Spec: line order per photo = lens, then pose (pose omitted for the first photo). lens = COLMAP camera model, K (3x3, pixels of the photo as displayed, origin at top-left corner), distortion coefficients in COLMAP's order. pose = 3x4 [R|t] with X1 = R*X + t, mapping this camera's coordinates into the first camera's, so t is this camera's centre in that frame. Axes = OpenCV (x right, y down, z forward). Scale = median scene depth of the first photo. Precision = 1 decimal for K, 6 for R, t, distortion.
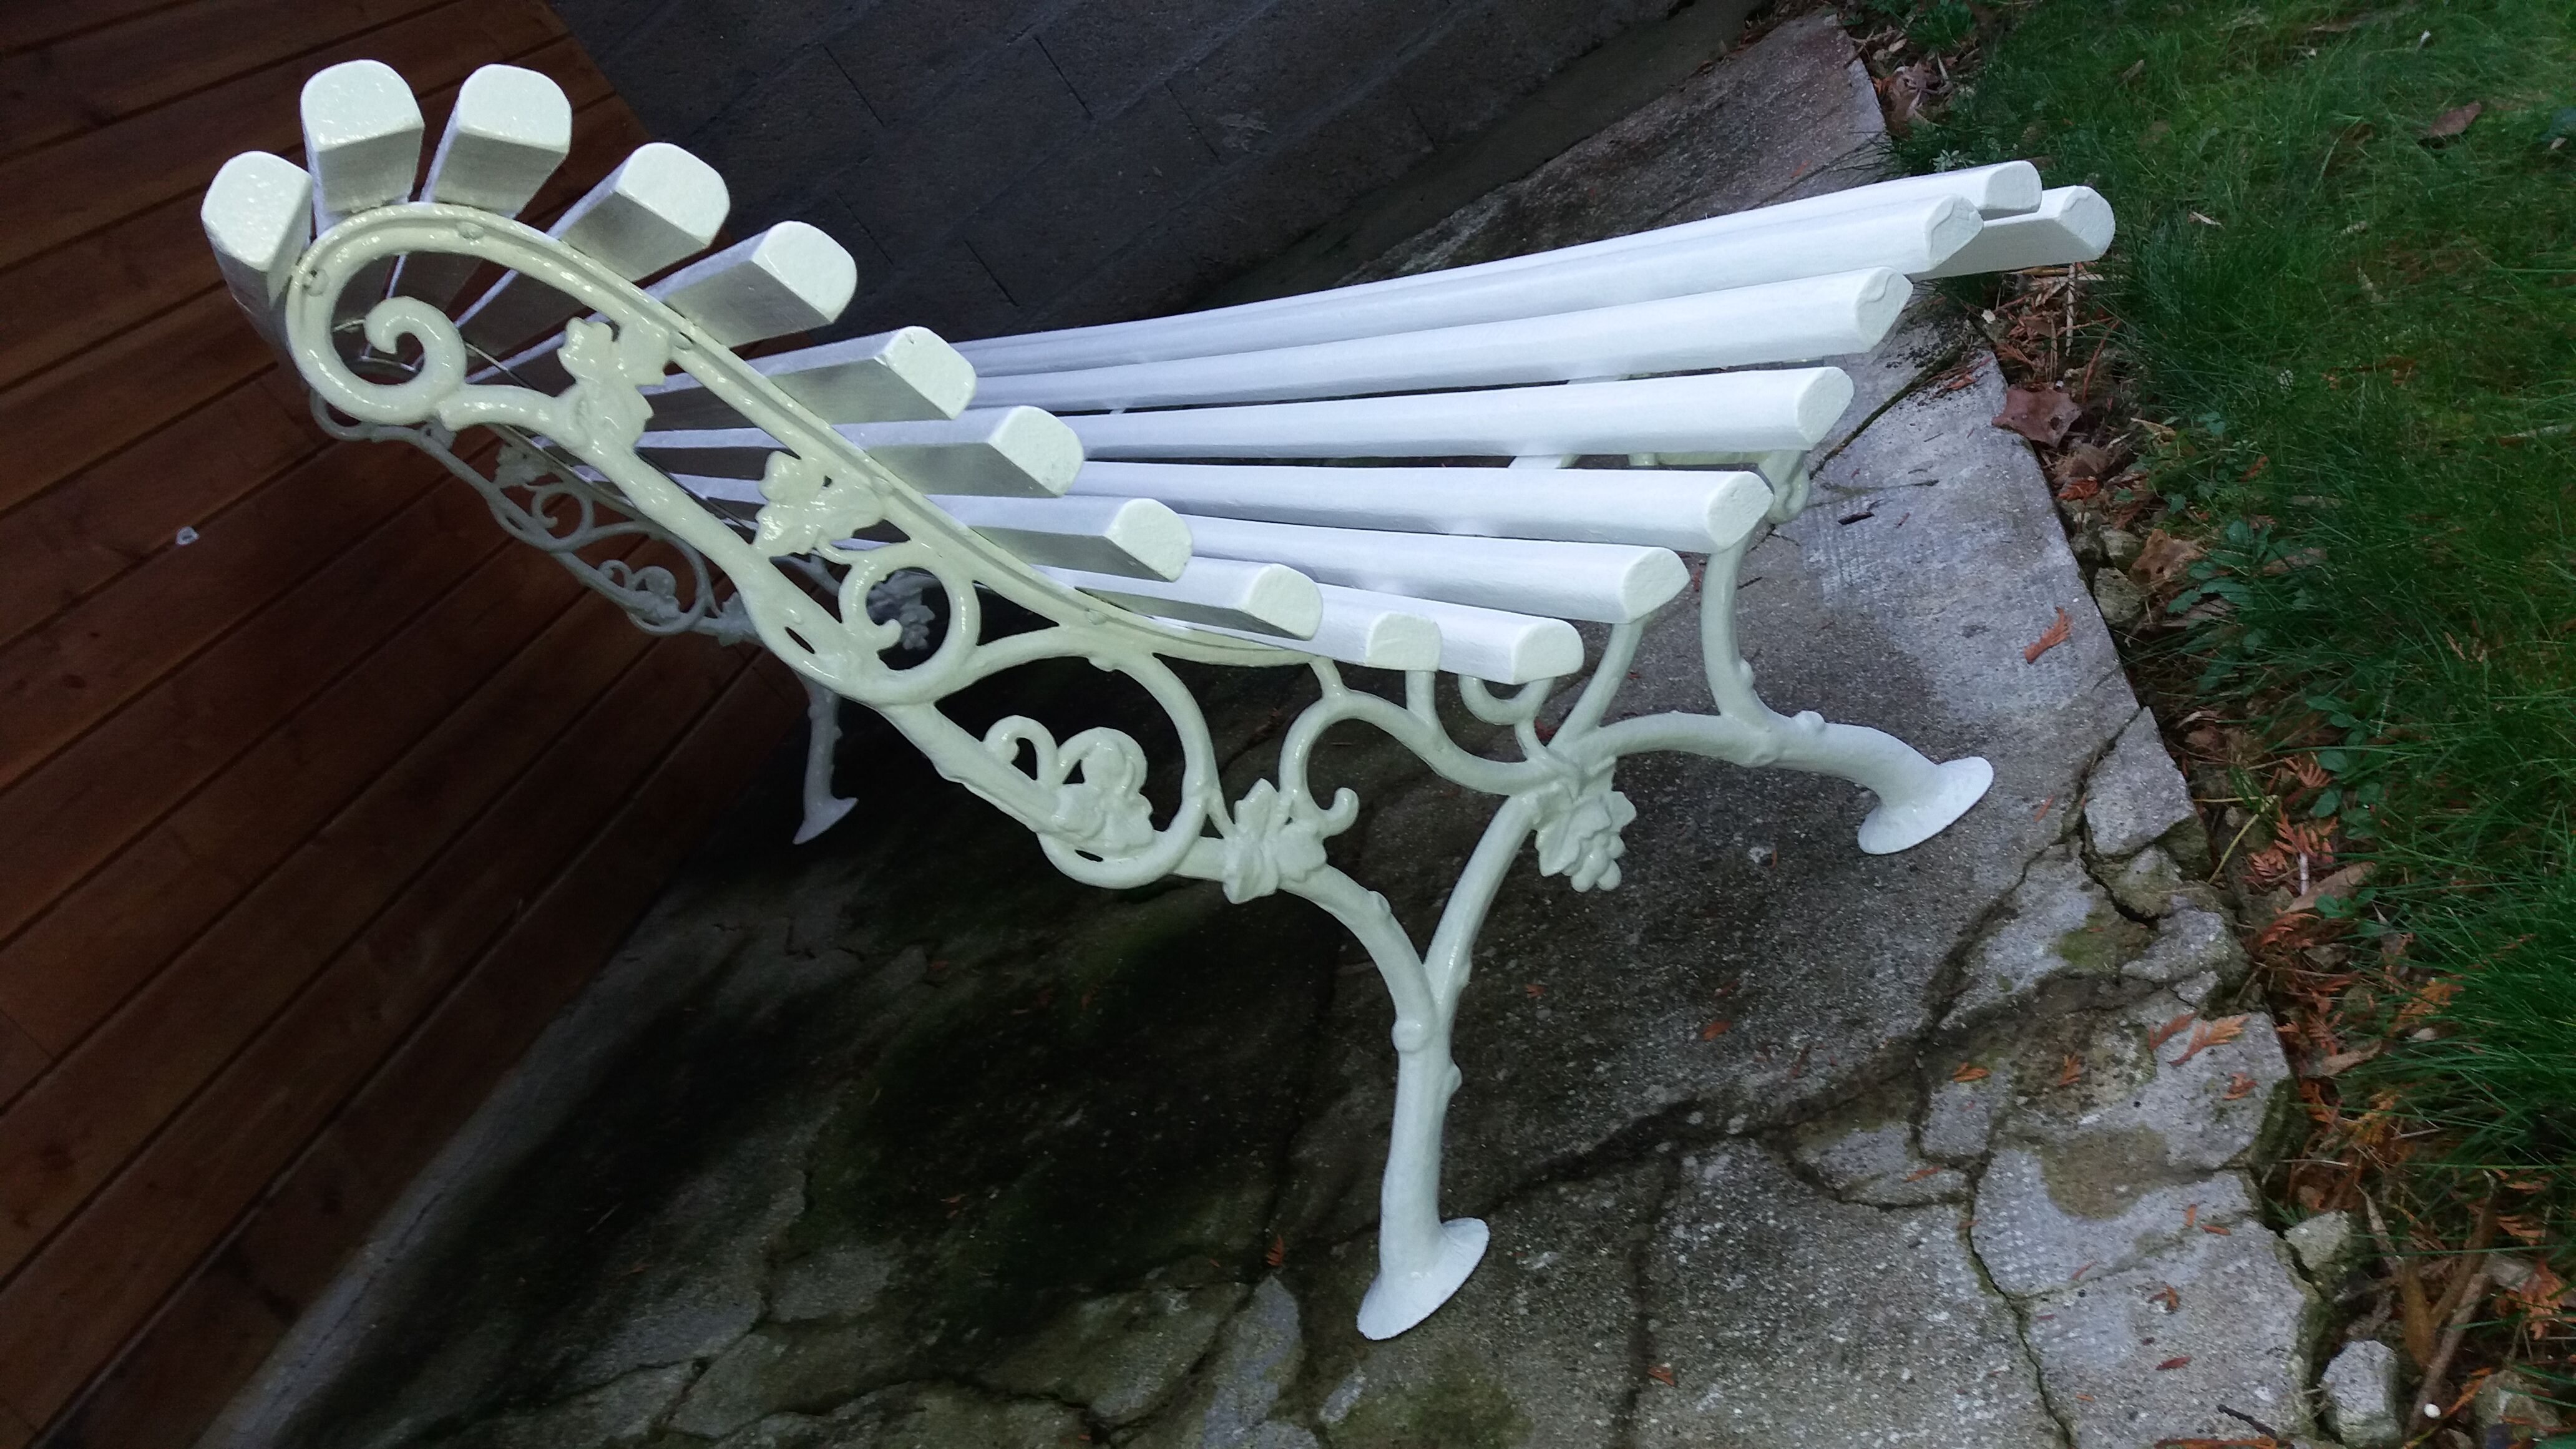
lens RADIAL K [[2032.4, 0, 1237.1], [0, 2032.4, 707.9], [0, 0, 1]] dist [0.237609, -0.500909]
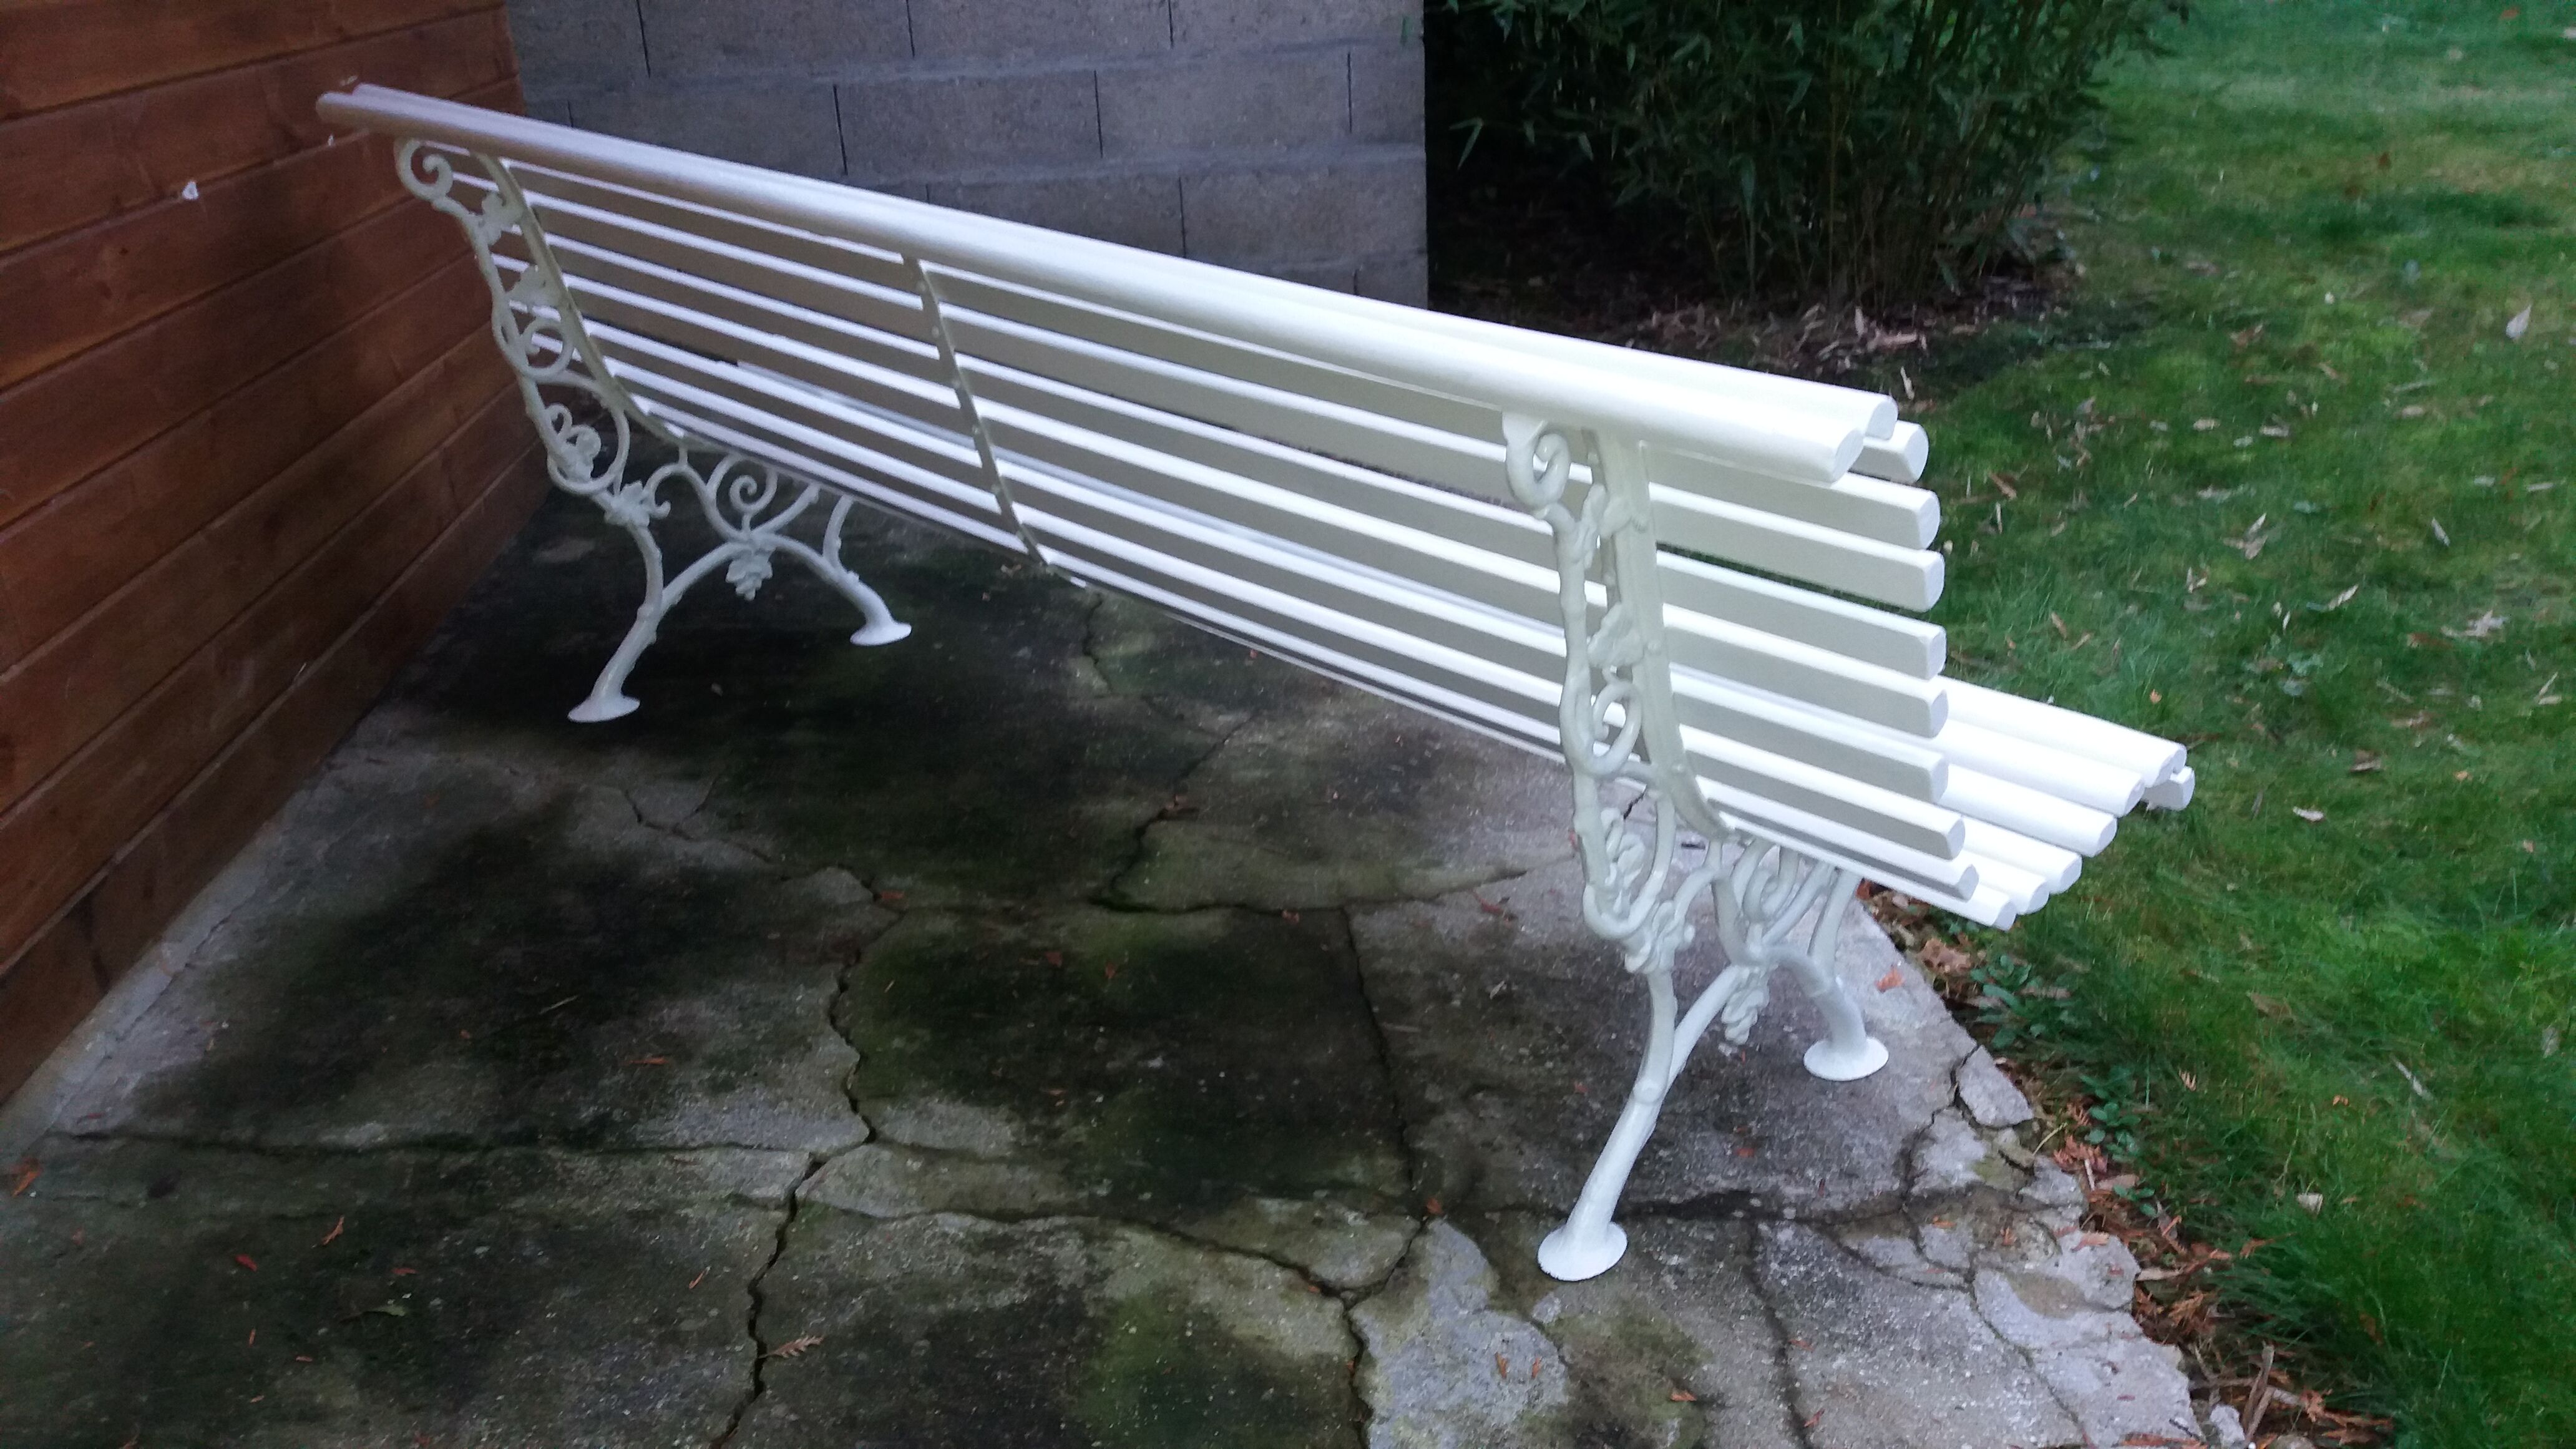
lens RADIAL K [[2032.4, 0, 1237.1], [0, 2032.4, 707.9], [0, 0, 1]] dist [0.237609, -0.500909]
pose [[0.809058, 0.400380, 0.430256, -0.954381], [-0.364740, 0.916082, -0.166611, 0.271698], [-0.460858, -0.022134, 0.887198, -0.205624]]
